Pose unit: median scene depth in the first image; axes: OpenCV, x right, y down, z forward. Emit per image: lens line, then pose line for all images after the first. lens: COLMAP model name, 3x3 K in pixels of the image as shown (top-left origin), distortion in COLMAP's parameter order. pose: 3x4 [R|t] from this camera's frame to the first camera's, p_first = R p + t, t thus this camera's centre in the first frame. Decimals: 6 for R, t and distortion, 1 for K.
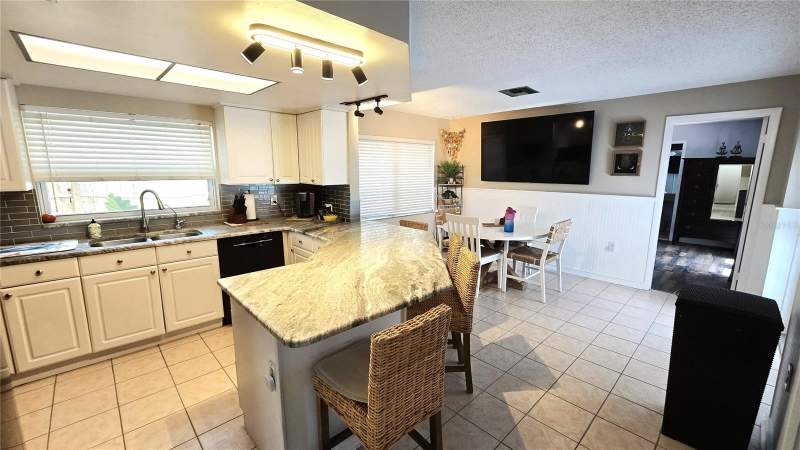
lens RADIAL K [[327.7, 0, 404.2], [0, 327.7, 225.0], [0, 0, 1]] dist [-0.000419, -0.000176]
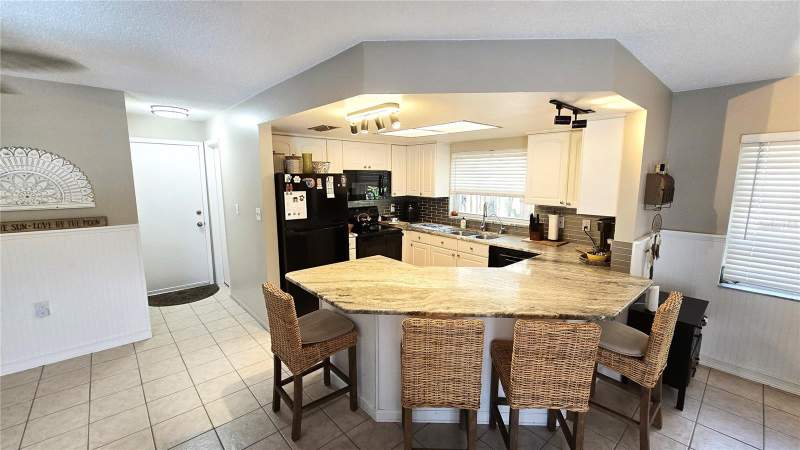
lens RADIAL K [[327.7, 0, 399.4], [0, 327.7, 223.5], [0, 0, 1]] dist [-0.000419, -0.000176]
pose [[-0.035904, 0.141300, -0.989315, 0.477057], [-0.173368, 0.974063, 0.145414, -0.113801], [0.984202, 0.176736, -0.010476, 0.465447]]
